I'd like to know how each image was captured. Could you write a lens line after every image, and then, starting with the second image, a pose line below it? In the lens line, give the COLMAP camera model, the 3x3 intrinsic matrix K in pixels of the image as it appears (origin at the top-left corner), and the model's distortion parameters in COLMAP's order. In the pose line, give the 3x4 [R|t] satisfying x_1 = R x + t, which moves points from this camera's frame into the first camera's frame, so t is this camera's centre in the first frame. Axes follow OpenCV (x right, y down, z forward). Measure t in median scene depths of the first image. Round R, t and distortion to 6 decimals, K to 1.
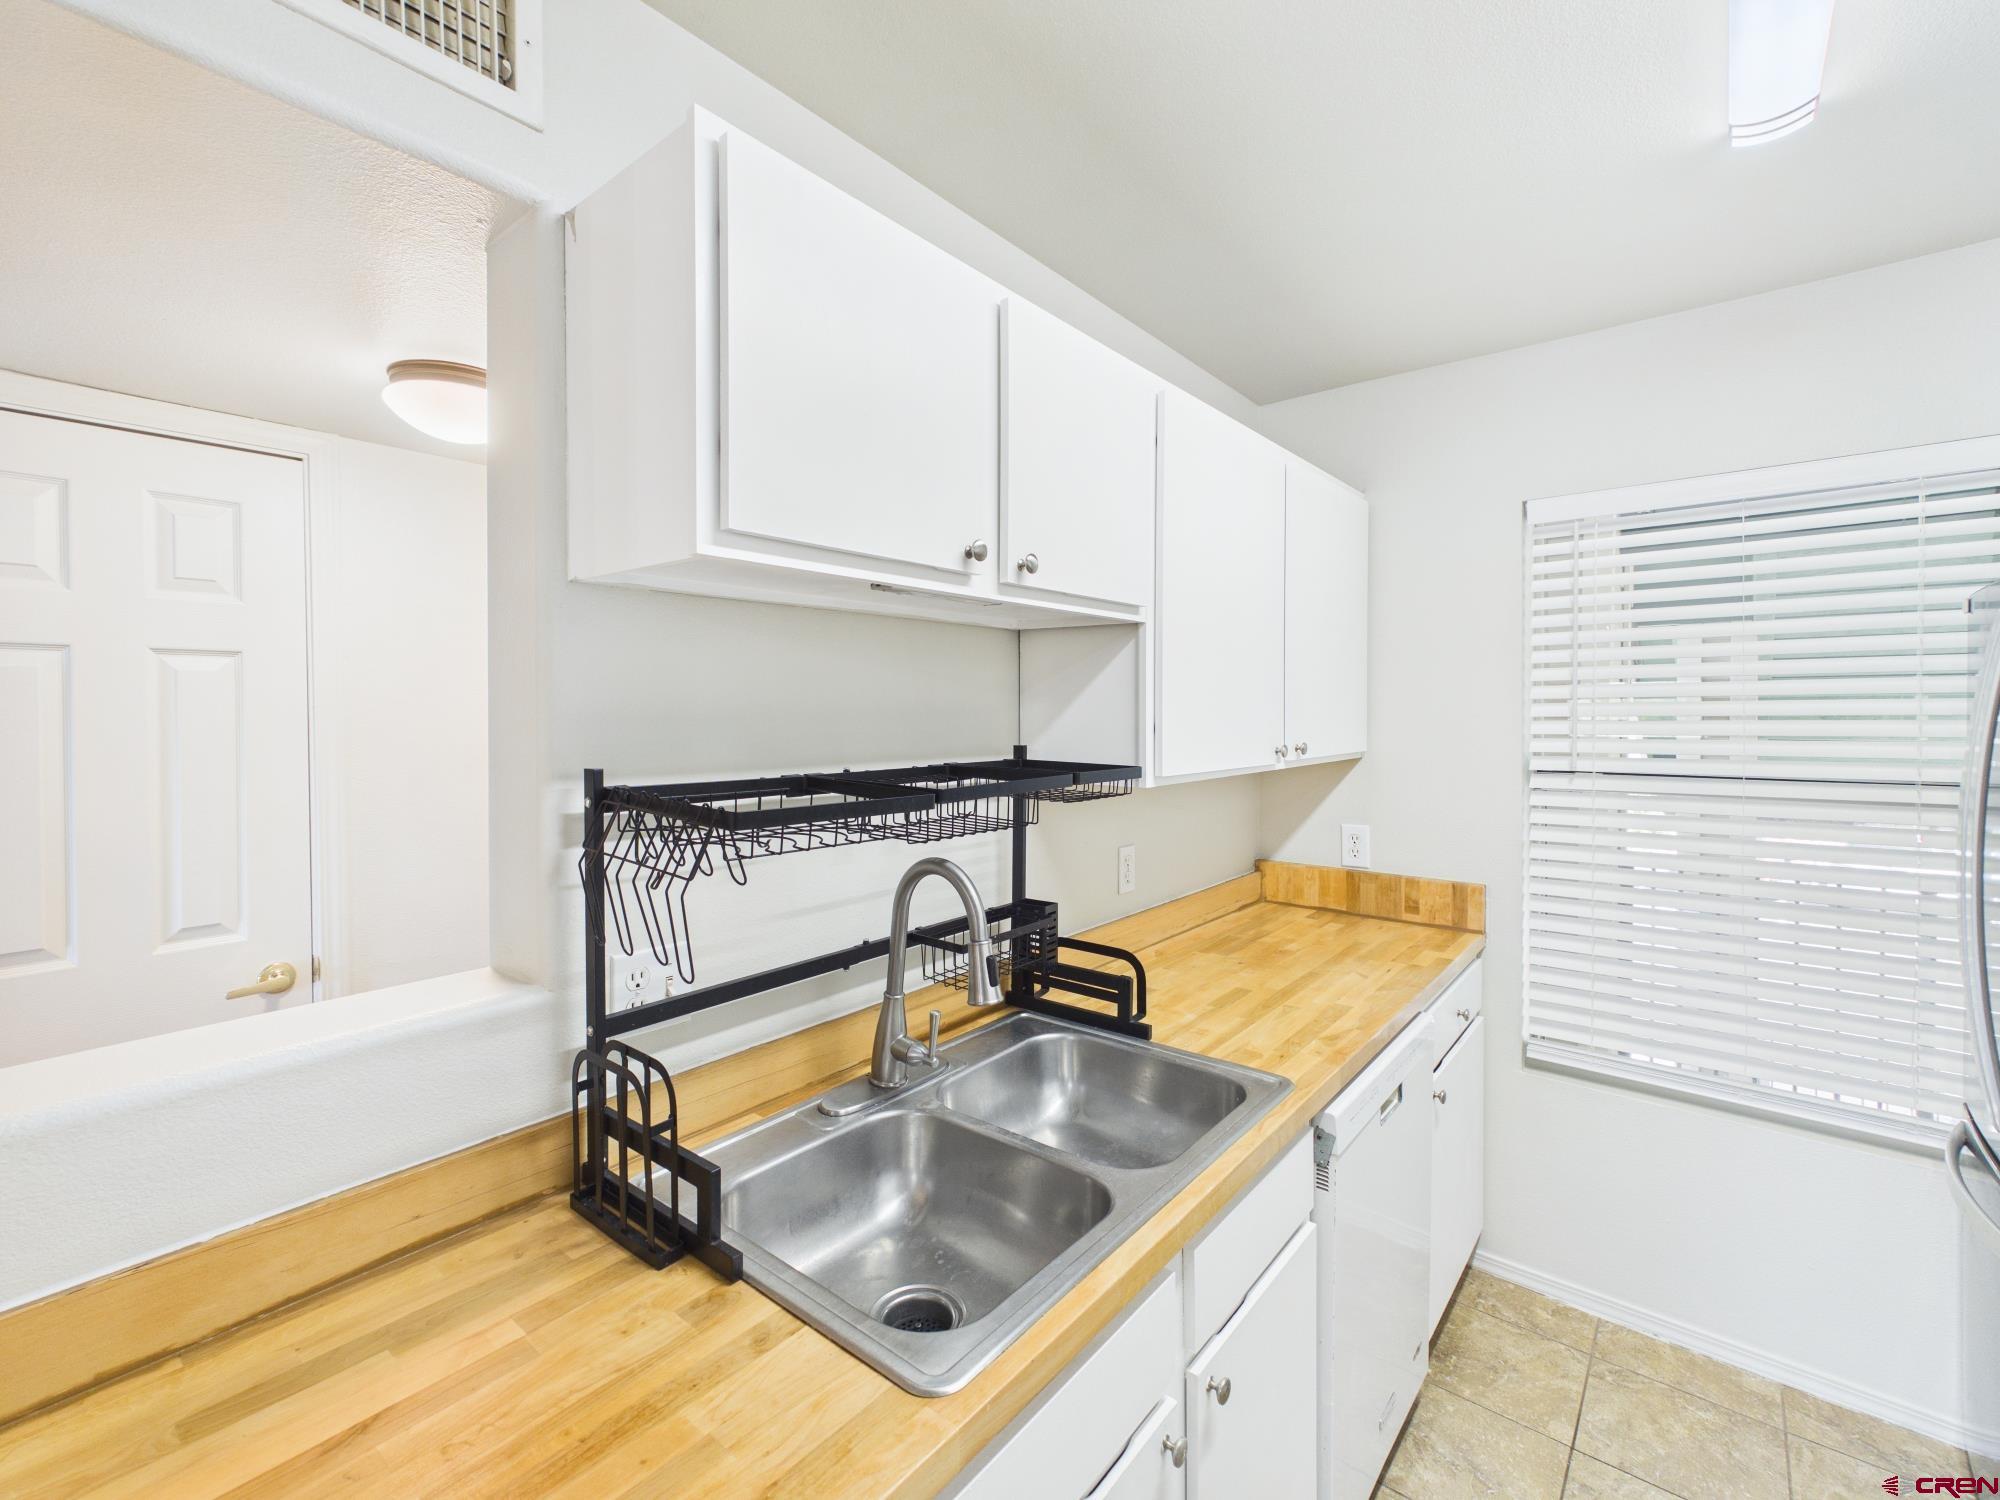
lens RADIAL K [[874.8, 0, 1002.3], [0, 874.8, 722.2], [0, 0, 1]] dist [0.001556, -0.000398]
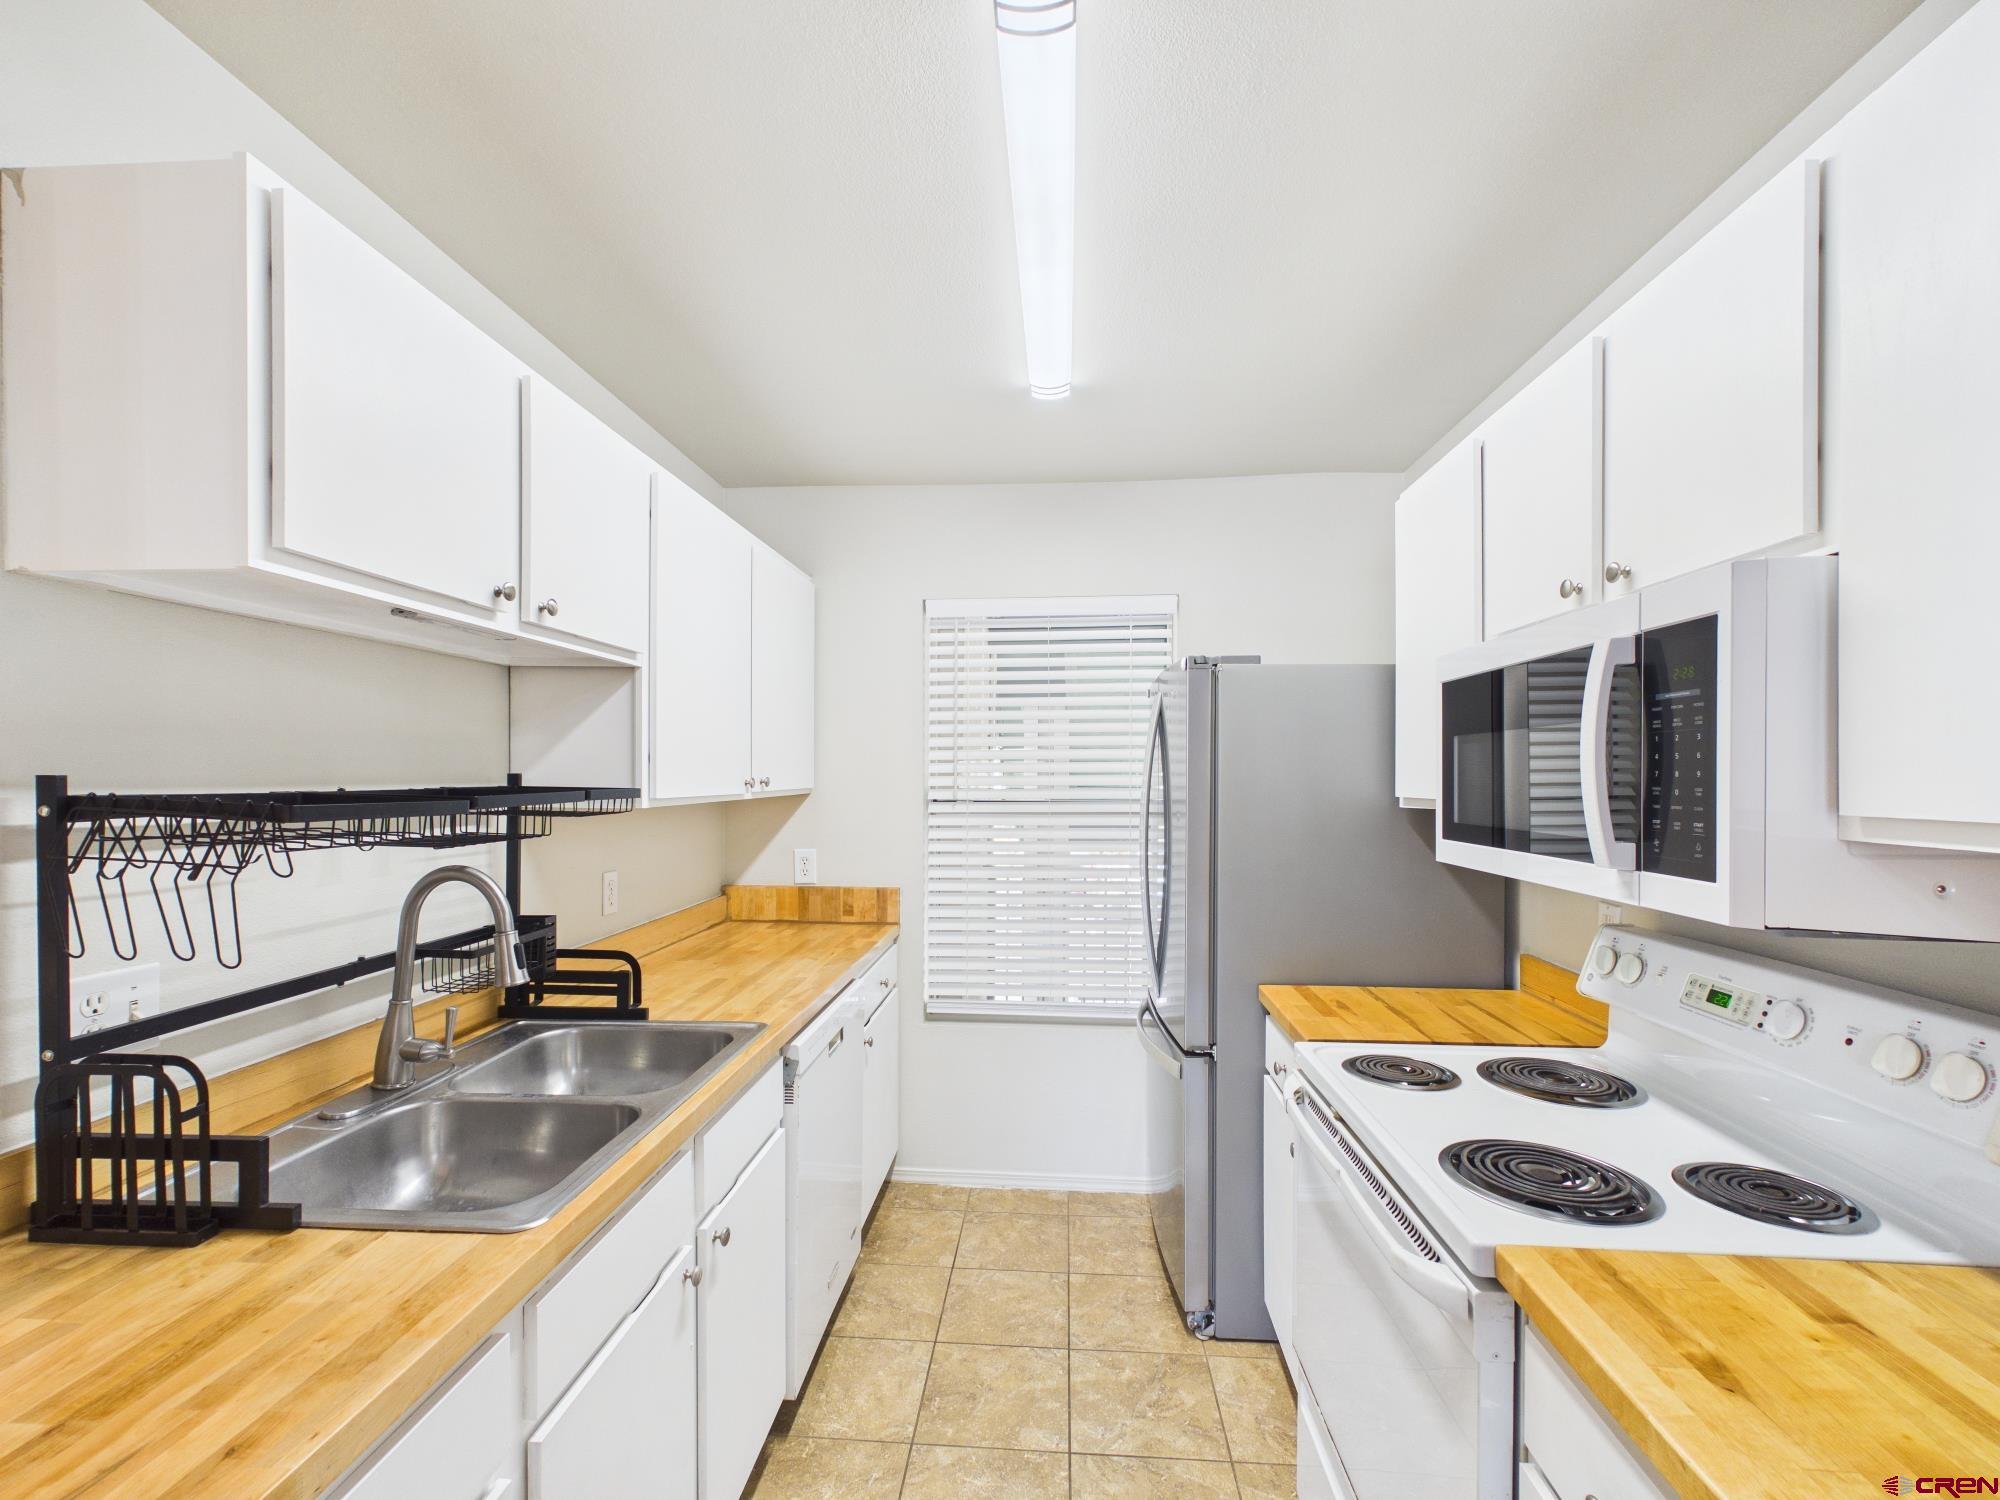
lens RADIAL K [[894.3, 0, 997.7], [0, 894.3, 789.1], [0, 0, 1]] dist [0.001773, 0.000125]
pose [[0.820239, -0.003009, 0.572013, -0.124877], [0.002231, 0.999995, 0.002062, 0.046192], [-0.572016, -0.000415, 0.820242, -0.245229]]
